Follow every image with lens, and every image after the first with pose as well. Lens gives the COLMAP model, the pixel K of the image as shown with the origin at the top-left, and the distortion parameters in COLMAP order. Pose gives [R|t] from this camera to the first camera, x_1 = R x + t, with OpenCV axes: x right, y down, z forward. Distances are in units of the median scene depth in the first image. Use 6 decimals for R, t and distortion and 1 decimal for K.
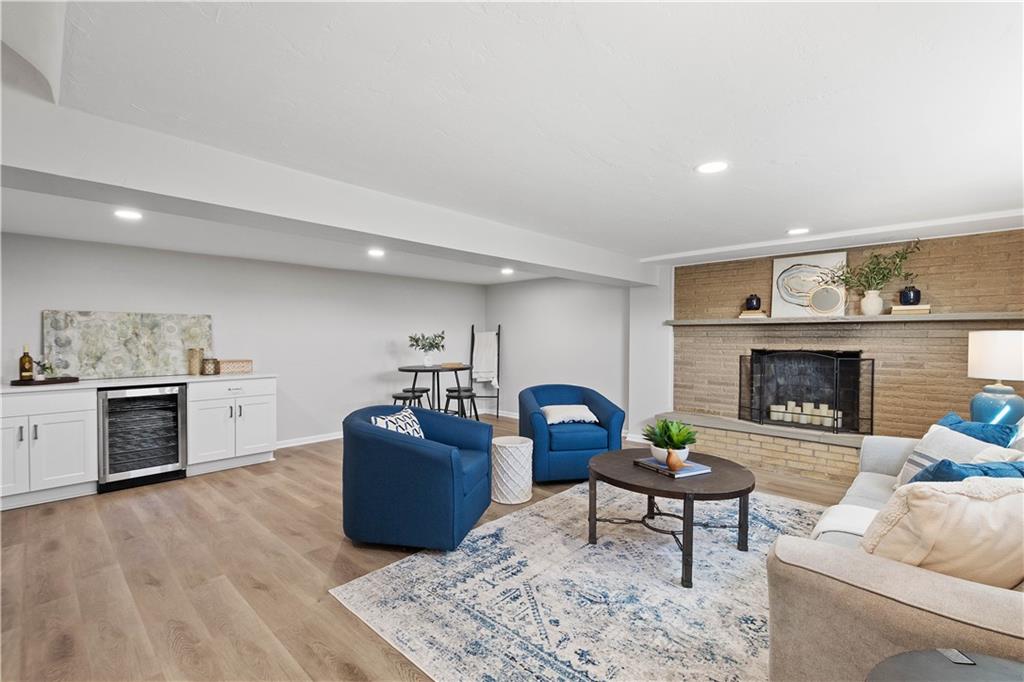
lens RADIAL K [[445.5, 0, 513.5], [0, 445.5, 329.1], [0, 0, 1]] dist [0.001528, 0.000314]
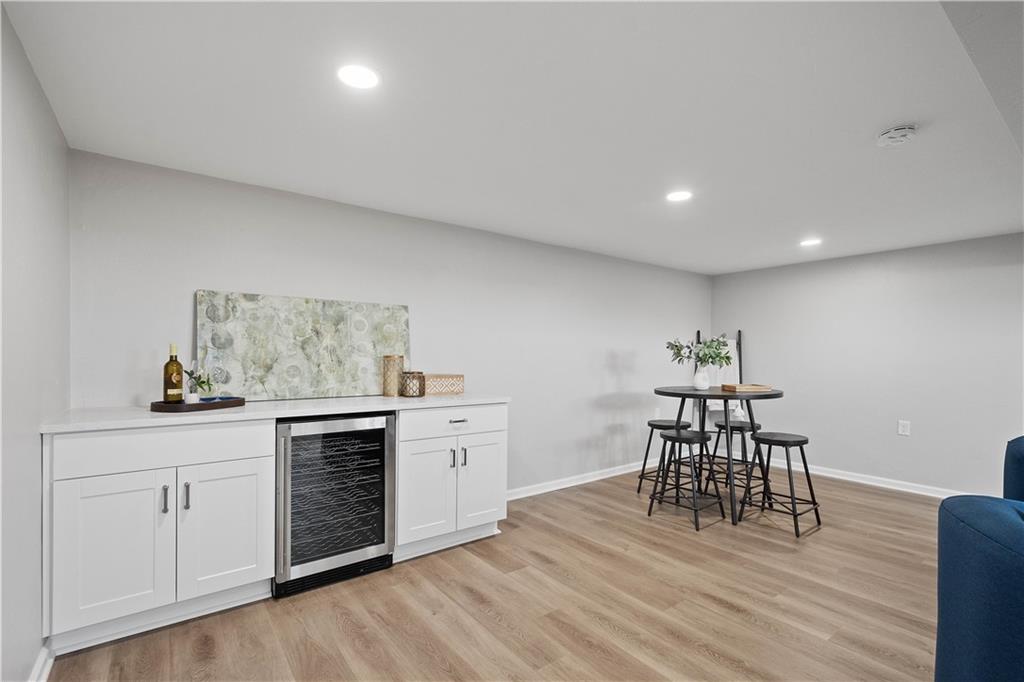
lens RADIAL K [[460.9, 0, 516.0], [0, 460.9, 339.8], [0, 0, 1]] dist [0.004800, -0.000095]
pose [[0.984337, 0.002287, -0.176283, -0.467647], [-0.005013, 0.999875, -0.015019, 0.033515], [0.176227, 0.015668, 0.984225, 0.415023]]
